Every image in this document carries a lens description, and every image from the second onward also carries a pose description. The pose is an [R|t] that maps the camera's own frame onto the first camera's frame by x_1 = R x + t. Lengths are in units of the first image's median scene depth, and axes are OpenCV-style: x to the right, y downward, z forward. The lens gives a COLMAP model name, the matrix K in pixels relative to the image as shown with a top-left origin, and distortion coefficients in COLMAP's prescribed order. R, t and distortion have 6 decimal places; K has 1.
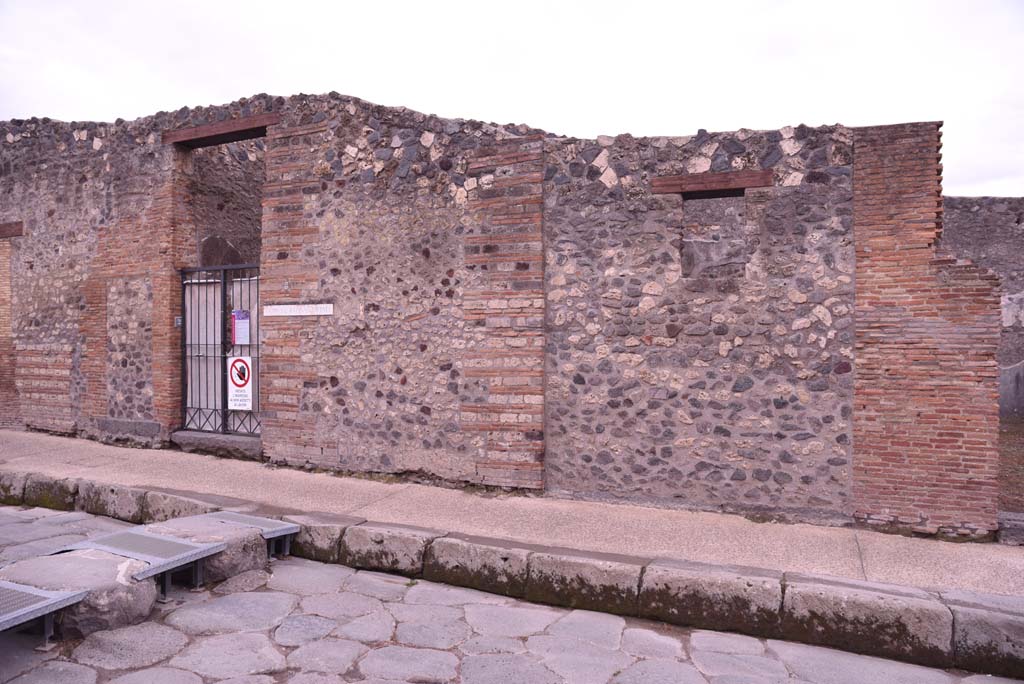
lens RADIAL K [[708.9, 0, 514.6], [0, 708.9, 346.5], [0, 0, 1]] dist [-0.130718, 0.087139]
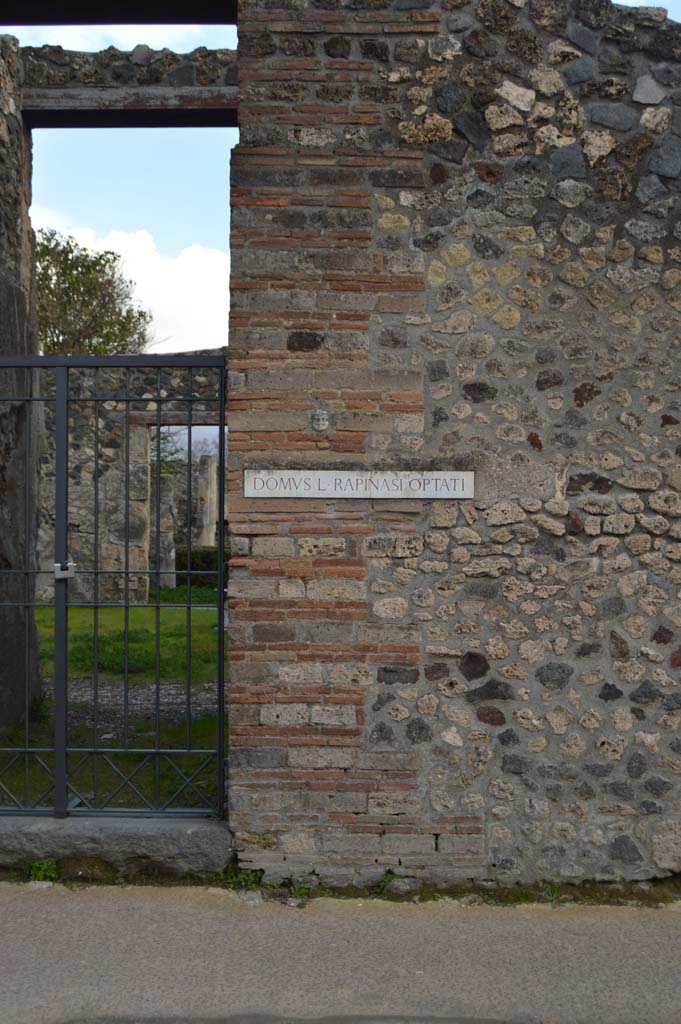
lens RADIAL K [[1234.5, 0, 341.1], [0, 1234.5, 521.4], [0, 0, 1]] dist [-0.047902, 0.000000]
pose [[0.917349, 0.003714, 0.398066, -0.617013], [0.000371, 0.999948, -0.010184, -0.025610], [-0.398084, 0.009490, 0.917300, 0.392490]]
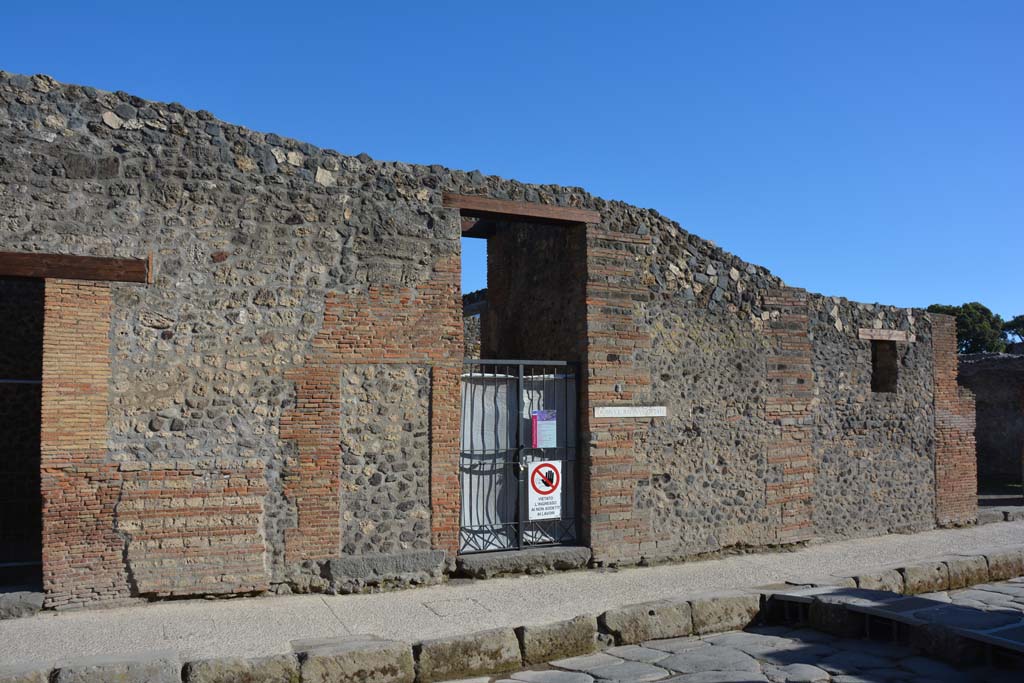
lens RADIAL K [[807.0, 0, 529.0], [0, 807.0, 342.8], [0, 0, 1]] dist [-0.149522, 0.074649]
pose [[0.634115, 0.051920, 0.771494, -1.382044], [0.011370, 0.997009, -0.076442, -0.067310], [-0.773155, 0.057244, 0.631628, 0.377221]]
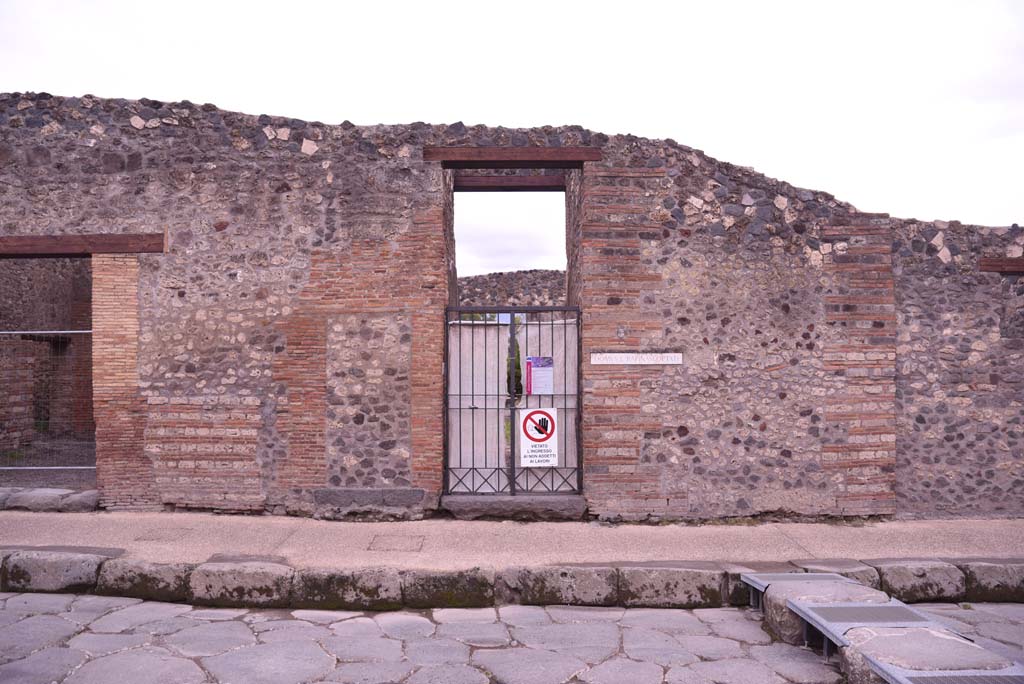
lens RADIAL K [[708.9, 0, 511.2], [0, 708.9, 344.0], [0, 0, 1]] dist [-0.130718, 0.087139]
pose [[0.913161, 0.003105, 0.407587, -0.901249], [0.007799, 0.999655, -0.025087, -0.051446], [-0.407524, 0.026087, 0.912822, 0.189920]]
